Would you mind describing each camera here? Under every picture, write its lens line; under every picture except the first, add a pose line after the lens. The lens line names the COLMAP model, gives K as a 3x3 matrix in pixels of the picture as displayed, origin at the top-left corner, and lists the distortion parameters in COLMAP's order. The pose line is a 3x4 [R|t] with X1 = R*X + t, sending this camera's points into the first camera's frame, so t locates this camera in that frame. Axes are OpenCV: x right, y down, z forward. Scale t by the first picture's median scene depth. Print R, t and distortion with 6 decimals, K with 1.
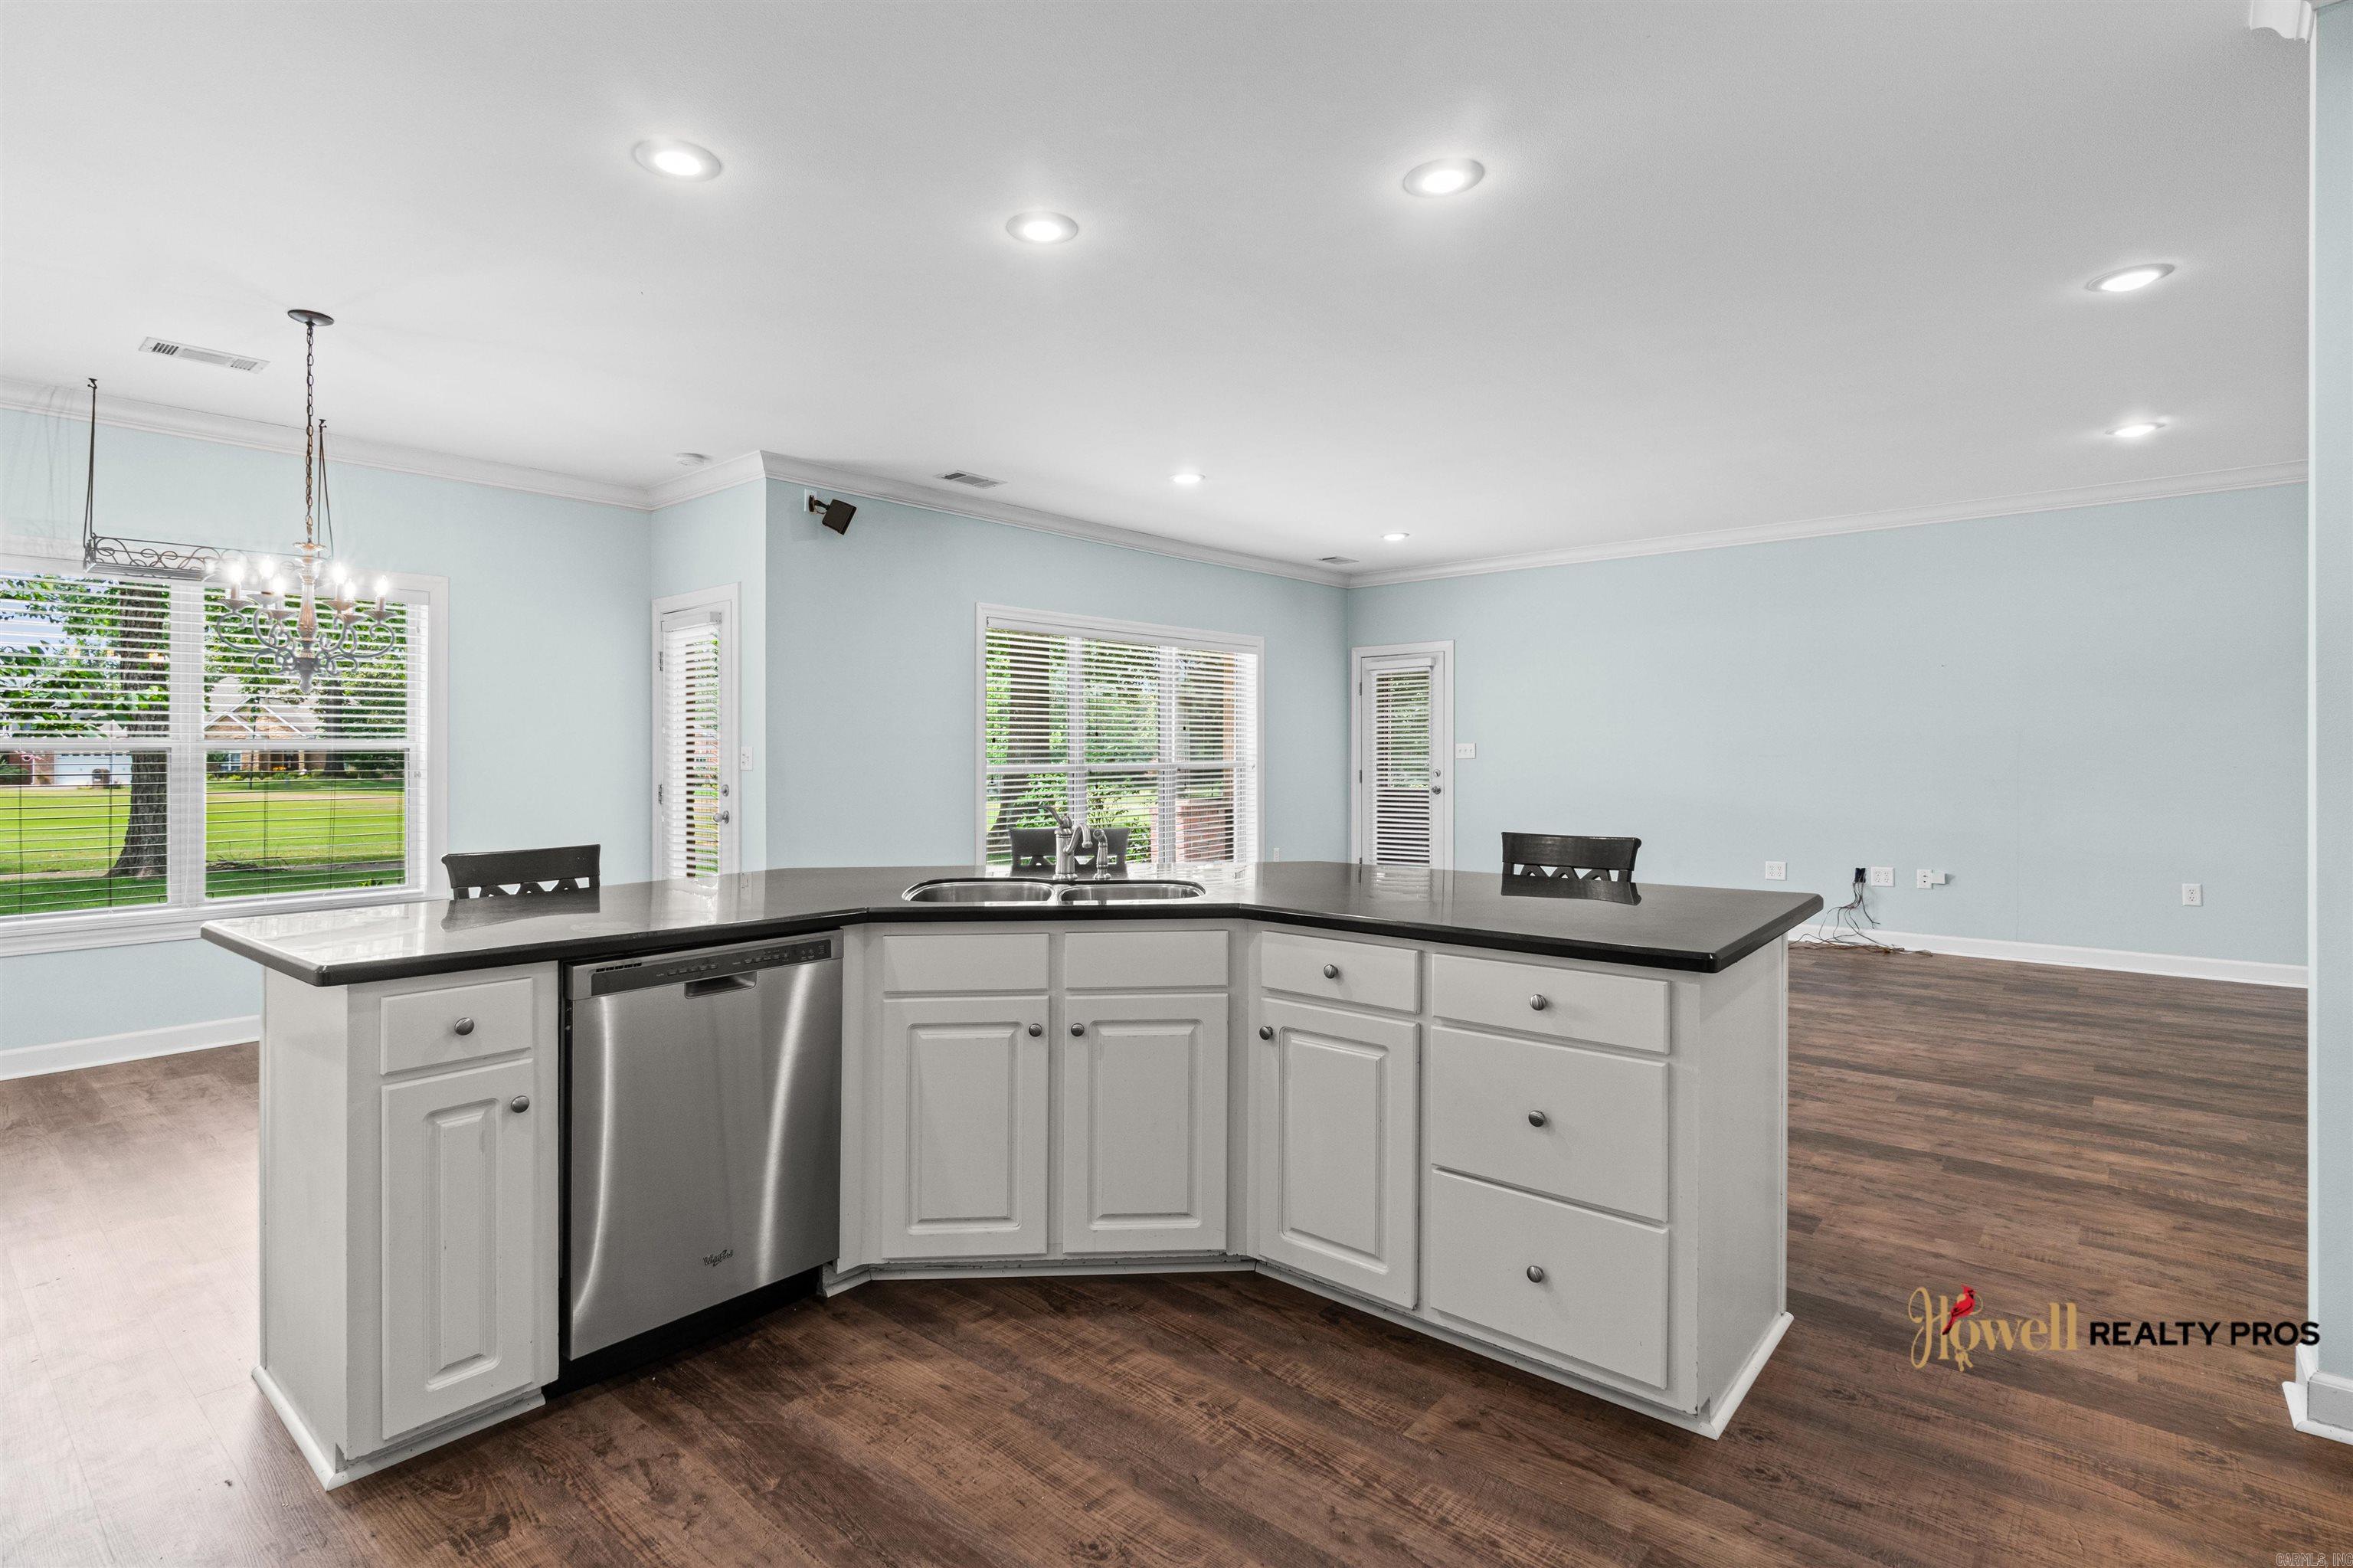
lens RADIAL K [[1137.8, 0, 1146.0], [0, 1137.8, 780.5], [0, 0, 1]] dist [-0.005414, 0.000499]
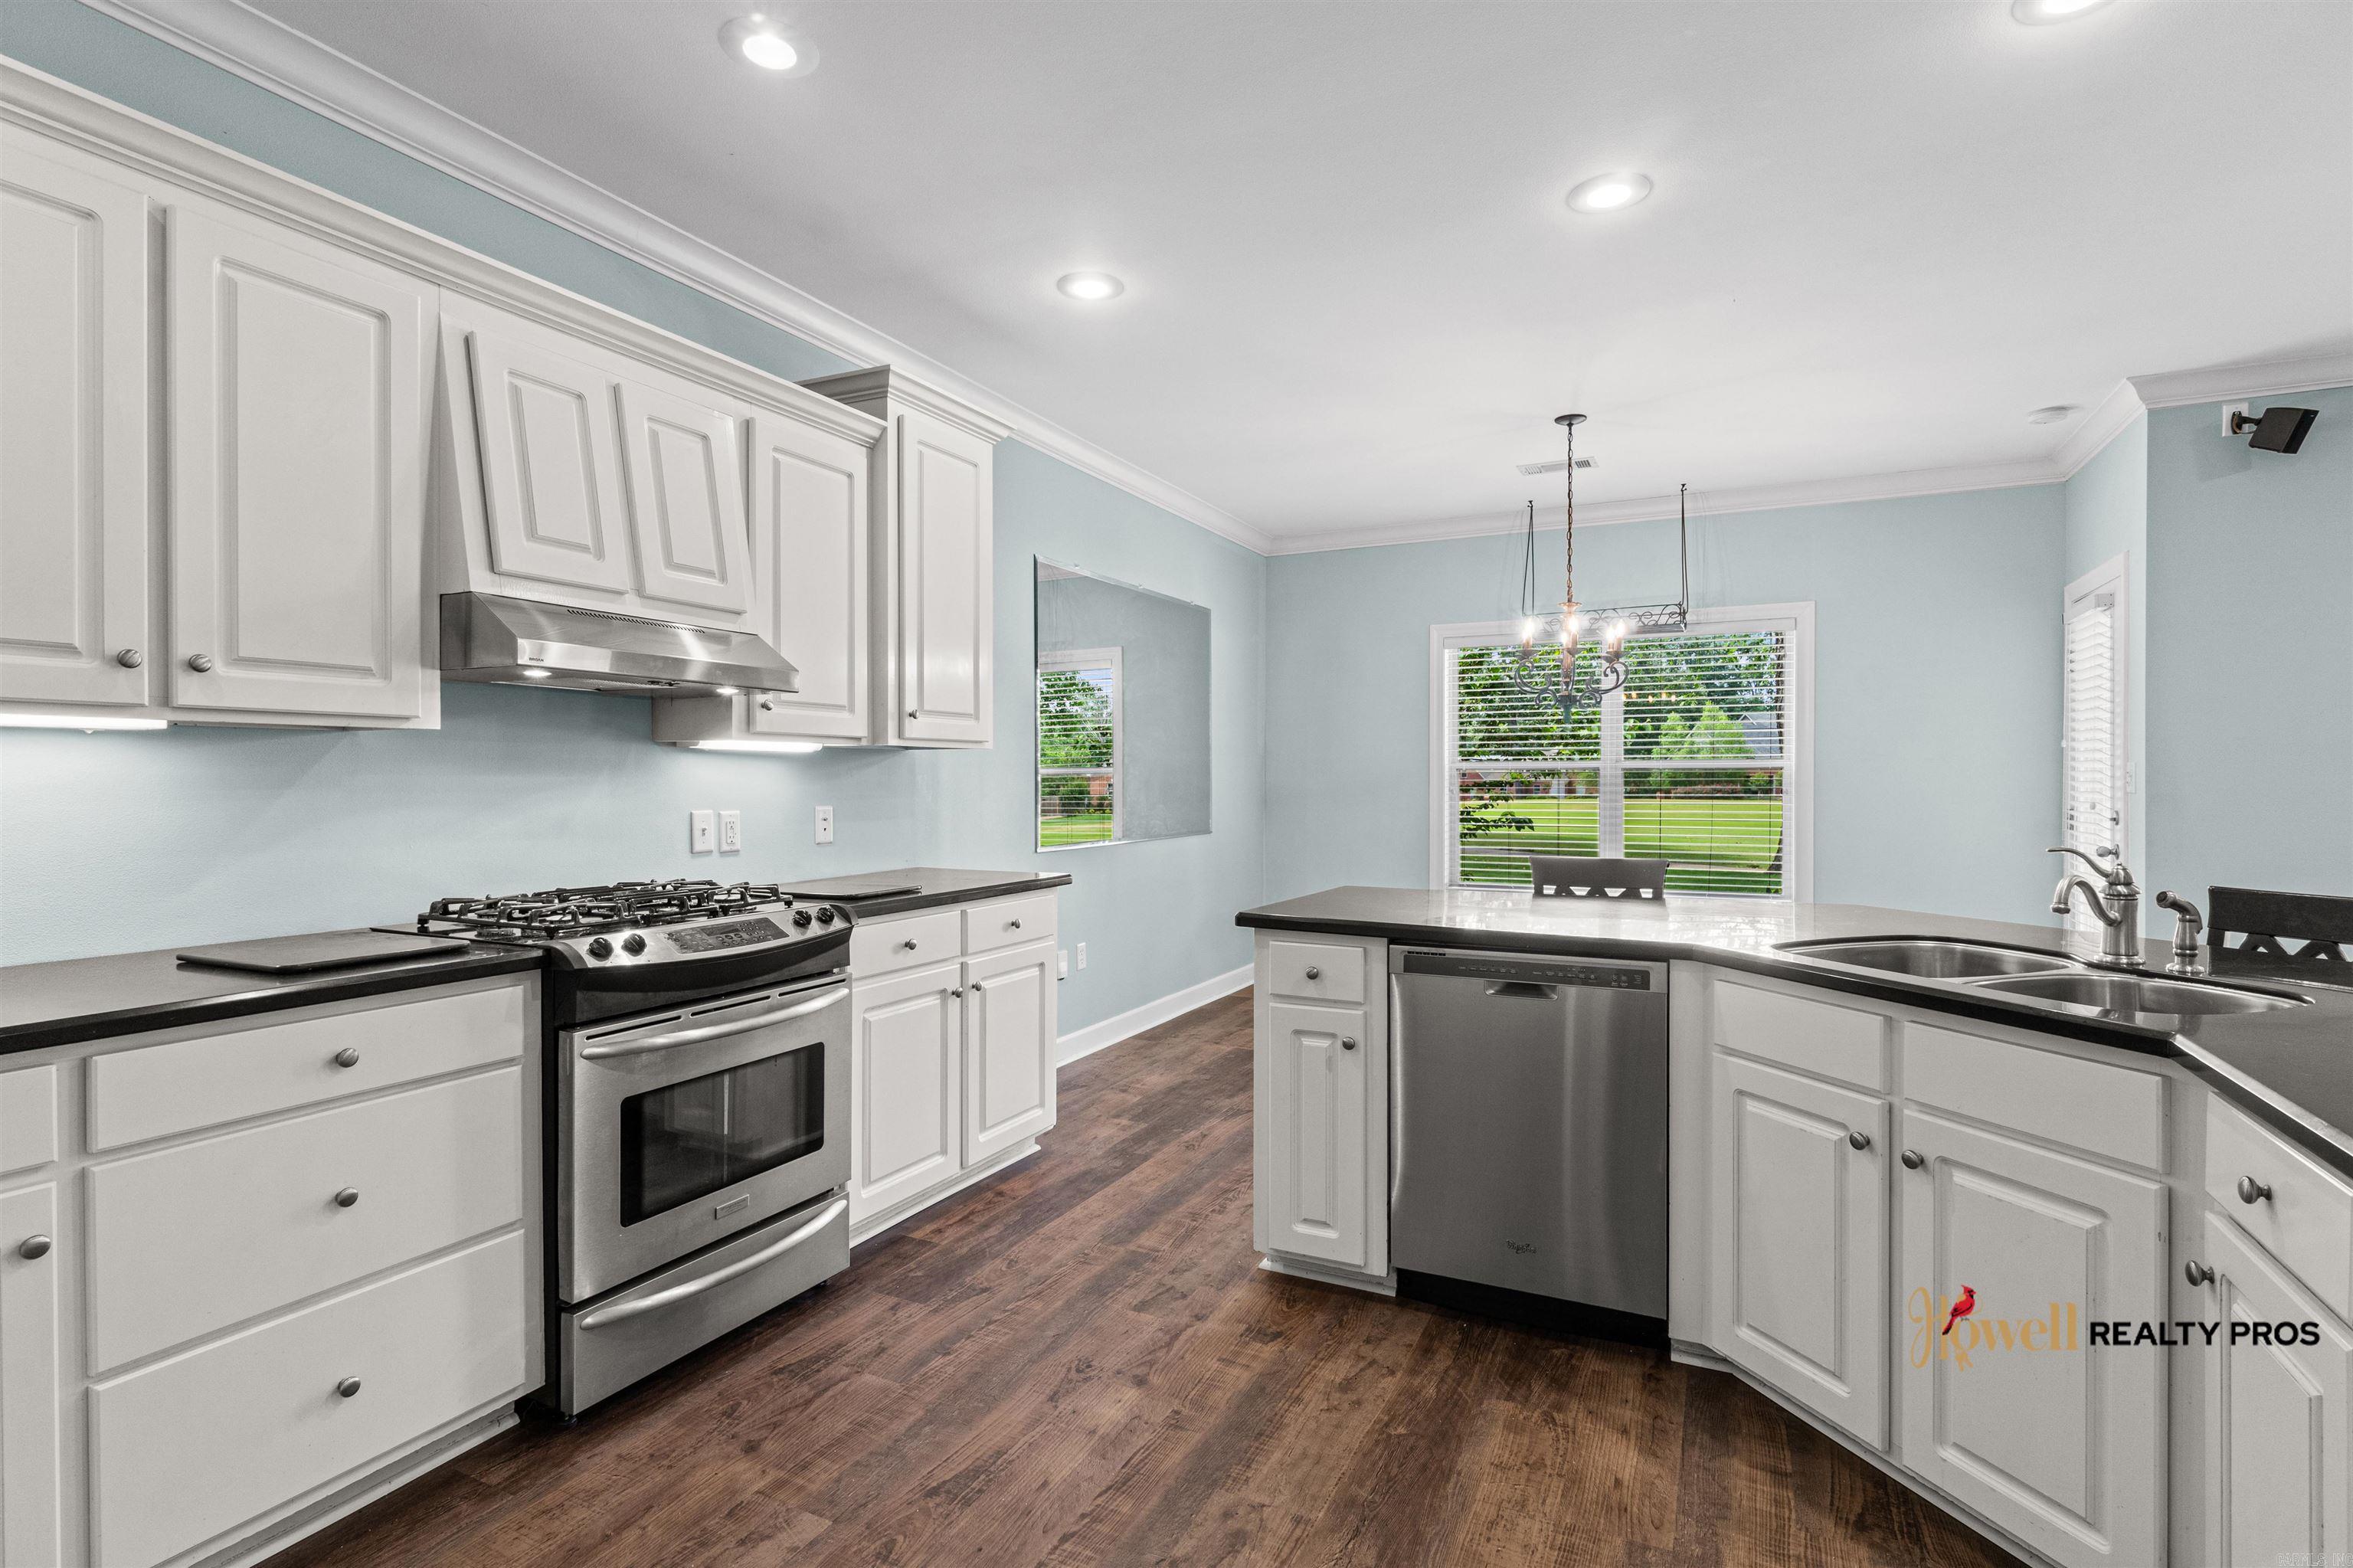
lens RADIAL K [[1137.8, 0, 1164.6], [0, 1137.8, 802.6], [0, 0, 1]] dist [-0.005414, 0.000499]
pose [[0.257422, 0.024892, -0.965979, 0.458171], [-0.022766, 0.999547, 0.019690, -0.005733], [0.966031, 0.016922, 0.257872, 0.333883]]
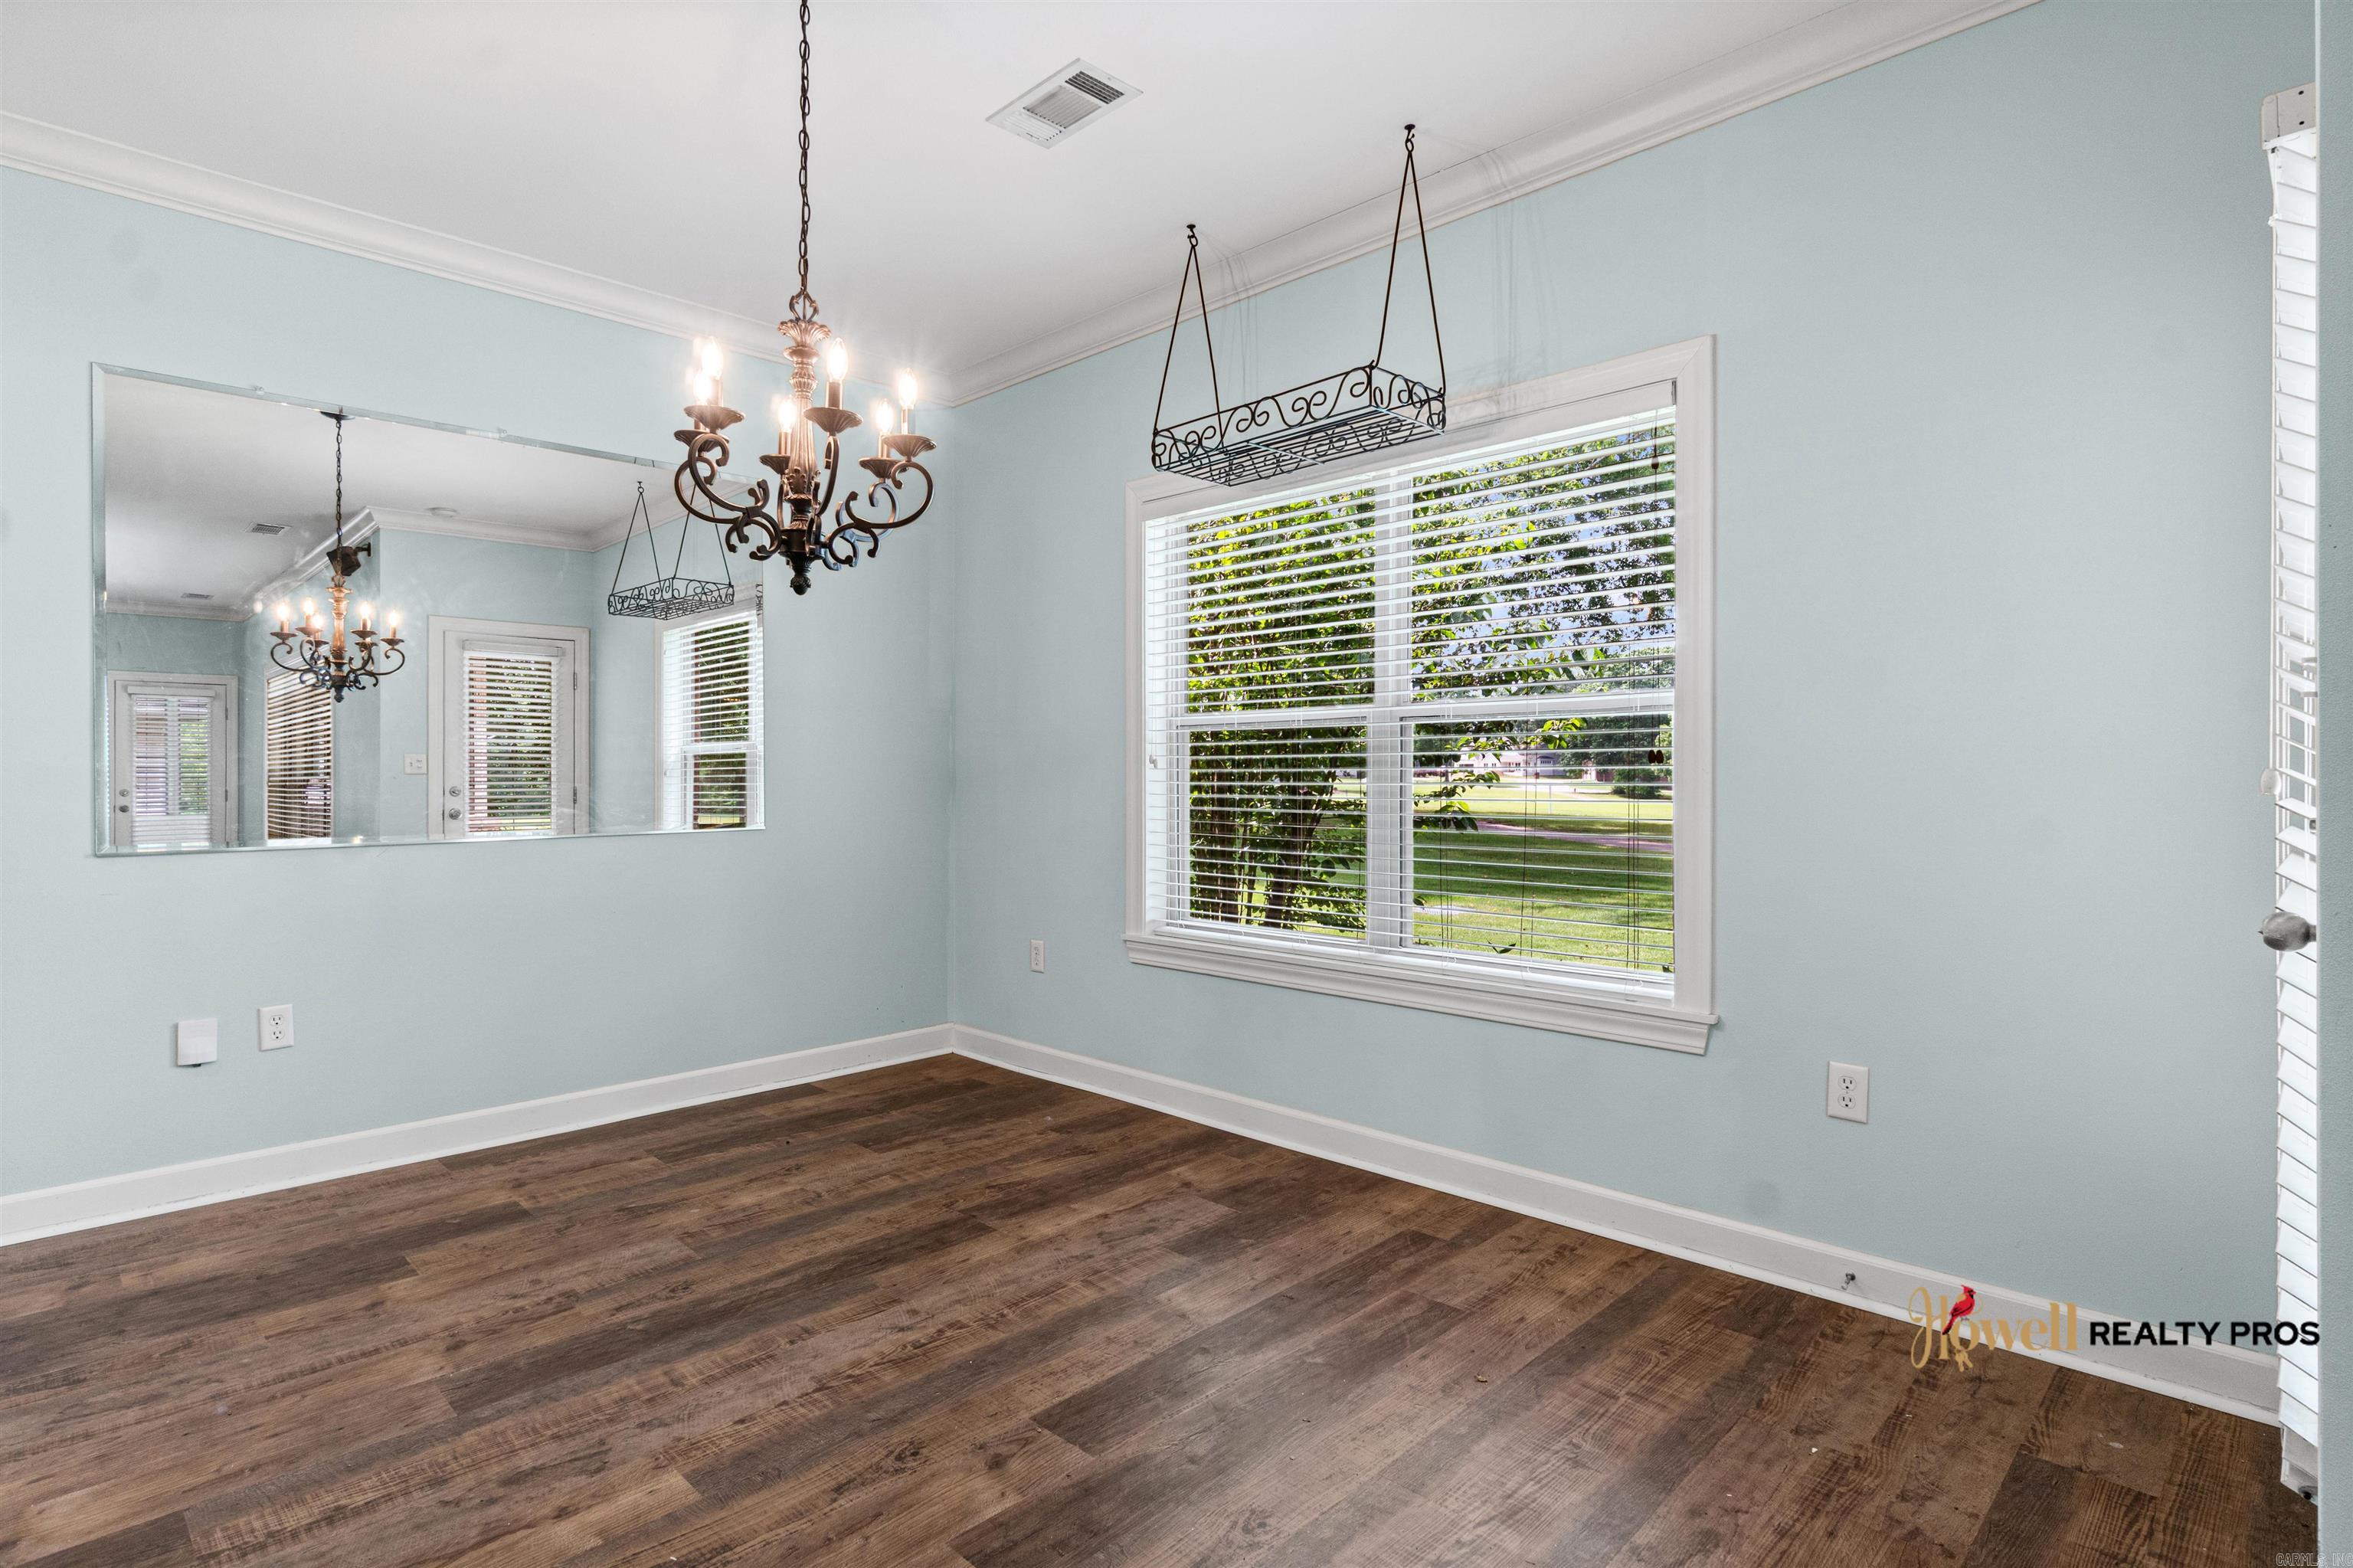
lens RADIAL K [[1188.7, 0, 1165.8], [0, 1188.7, 762.2], [0, 0, 1]] dist [-0.012302, 0.005282]
pose [[-0.050488, -0.002051, -0.998723, -0.215153], [-0.018165, 0.999834, -0.001135, 0.006030], [0.998559, 0.018085, -0.050516, 1.600324]]
